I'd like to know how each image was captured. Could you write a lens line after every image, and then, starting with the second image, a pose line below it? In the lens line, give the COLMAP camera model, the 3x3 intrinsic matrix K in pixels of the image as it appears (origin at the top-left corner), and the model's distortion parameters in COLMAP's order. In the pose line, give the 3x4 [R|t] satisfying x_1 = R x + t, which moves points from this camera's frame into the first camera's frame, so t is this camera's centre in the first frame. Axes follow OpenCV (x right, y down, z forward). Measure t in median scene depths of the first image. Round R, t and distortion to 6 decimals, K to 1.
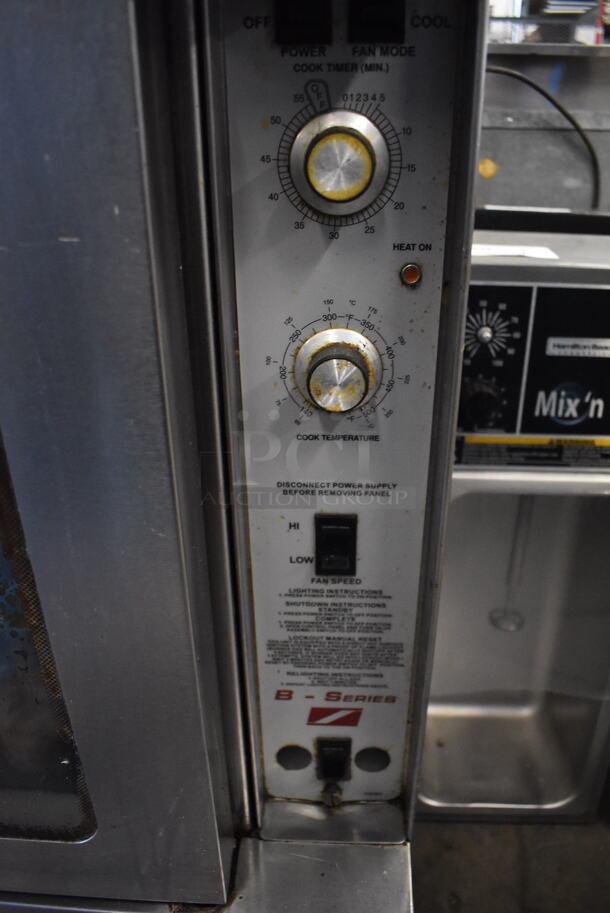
lens RADIAL K [[709.2, 0, 308.3], [0, 709.2, 458.1], [0, 0, 1]] dist [-0.099827, 0.016164]
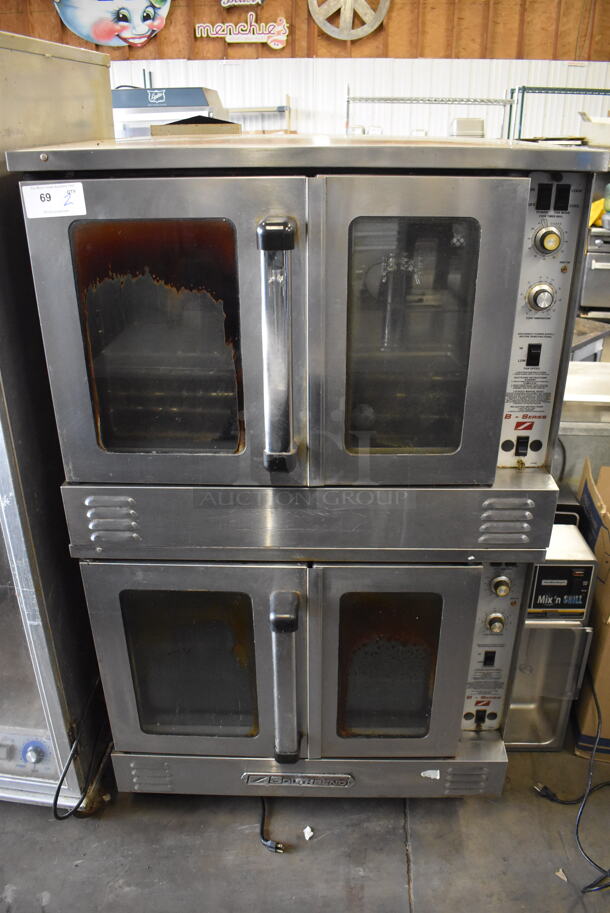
lens RADIAL K [[709.2, 0, 308.3], [0, 709.2, 458.1], [0, 0, 1]] dist [-0.099827, 0.016164]
pose [[0.999329, -0.009834, 0.035292, -1.080106], [0.010796, 0.999572, -0.027180, 0.656690], [-0.035010, 0.027543, 0.999007, -2.075185]]
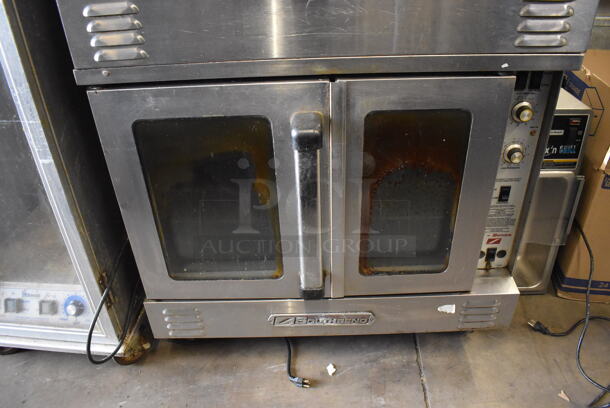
lens RADIAL K [[473.8, 0, 307.4], [0, 473.8, 201.1], [0, 0, 1]] dist [-0.099827, 0.016164]
pose [[0.997953, -0.051454, 0.037985, -1.176507], [0.047618, 0.994263, 0.095780, 1.409333], [-0.042696, -0.093775, 0.994678, -0.801465]]
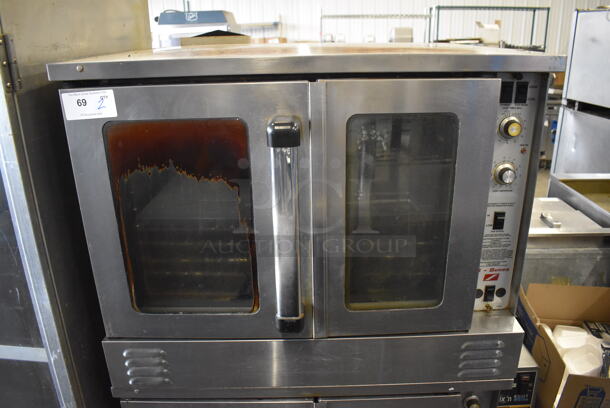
lens RADIAL K [[473.8, 0, 307.4], [0, 473.8, 201.1], [0, 0, 1]] dist [-0.099827, 0.016164]
pose [[0.997796, -0.031206, 0.058557, -1.124662], [0.038594, 0.990813, -0.129613, 0.303262], [-0.053974, 0.131588, 0.989834, -1.425824]]
